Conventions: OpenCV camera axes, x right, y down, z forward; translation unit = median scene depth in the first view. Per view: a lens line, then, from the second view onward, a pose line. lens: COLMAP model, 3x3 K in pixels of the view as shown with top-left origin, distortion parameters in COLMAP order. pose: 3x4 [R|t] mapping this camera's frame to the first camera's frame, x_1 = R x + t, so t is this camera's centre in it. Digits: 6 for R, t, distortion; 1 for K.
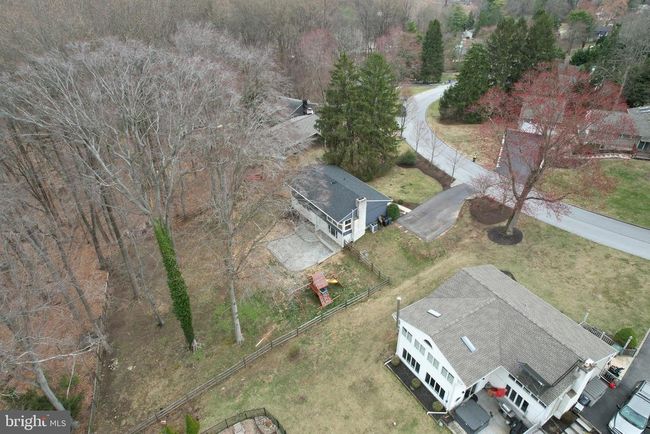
lens RADIAL K [[416.5, 0, 325.0], [0, 416.5, 217.0], [0, 0, 1]] dist [-0.092140, 0.082086]
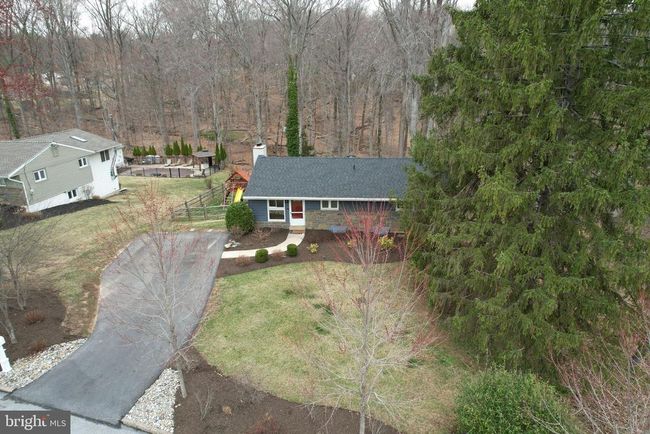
lens RADIAL K [[416.5, 0, 325.0], [0, 416.5, 217.0], [0, 0, 1]] dist [-0.092140, 0.082086]
pose [[-0.619970, 0.276706, -0.734215, 0.478268], [-0.421110, 0.672217, 0.608926, -0.365283], [0.662045, 0.686701, -0.300230, 1.292056]]
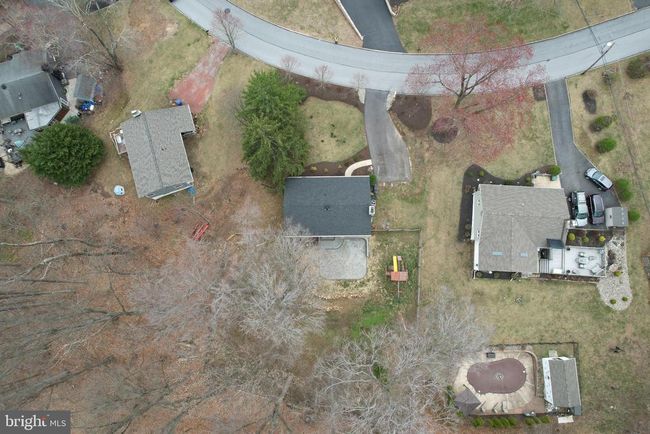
lens RADIAL K [[416.5, 0, 325.0], [0, 416.5, 217.0], [0, 0, 1]] dist [-0.092140, 0.082086]
pose [[0.561556, -0.820285, 0.108572, -0.131490], [0.451939, 0.413978, 0.790173, -1.021270], [-0.693113, -0.394658, 0.603191, 0.370794]]
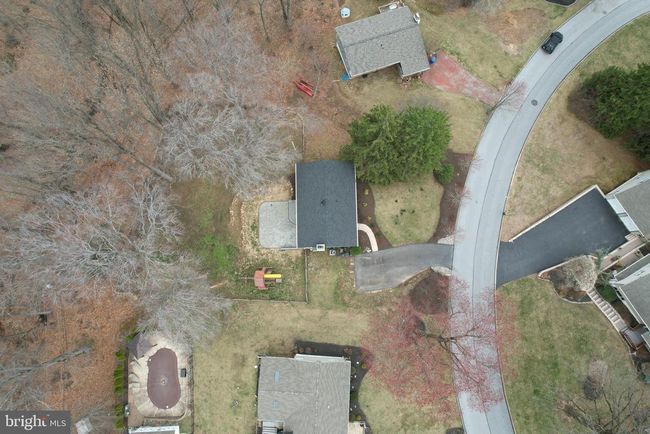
lens RADIAL K [[416.5, 0, 325.0], [0, 416.5, 217.0], [0, 0, 1]] dist [-0.092140, 0.082086]
pose [[0.833530, 0.548985, -0.061993, 0.122981], [-0.299394, 0.543154, 0.784441, -1.002211], [0.464318, -0.635294, 0.617098, 0.336478]]
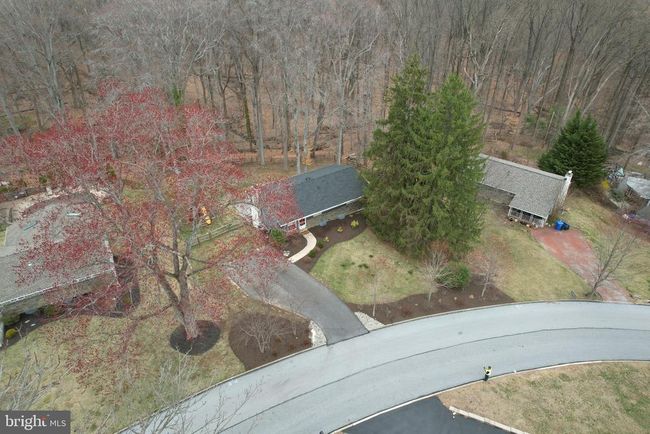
lens RADIAL K [[416.5, 0, 325.0], [0, 416.5, 217.0], [0, 0, 1]] dist [-0.092140, 0.082086]
pose [[-0.020951, 0.554513, -0.831911, 0.870902], [-0.539962, 0.694025, 0.476204, -0.510642], [0.841429, 0.459177, 0.284875, 0.890702]]
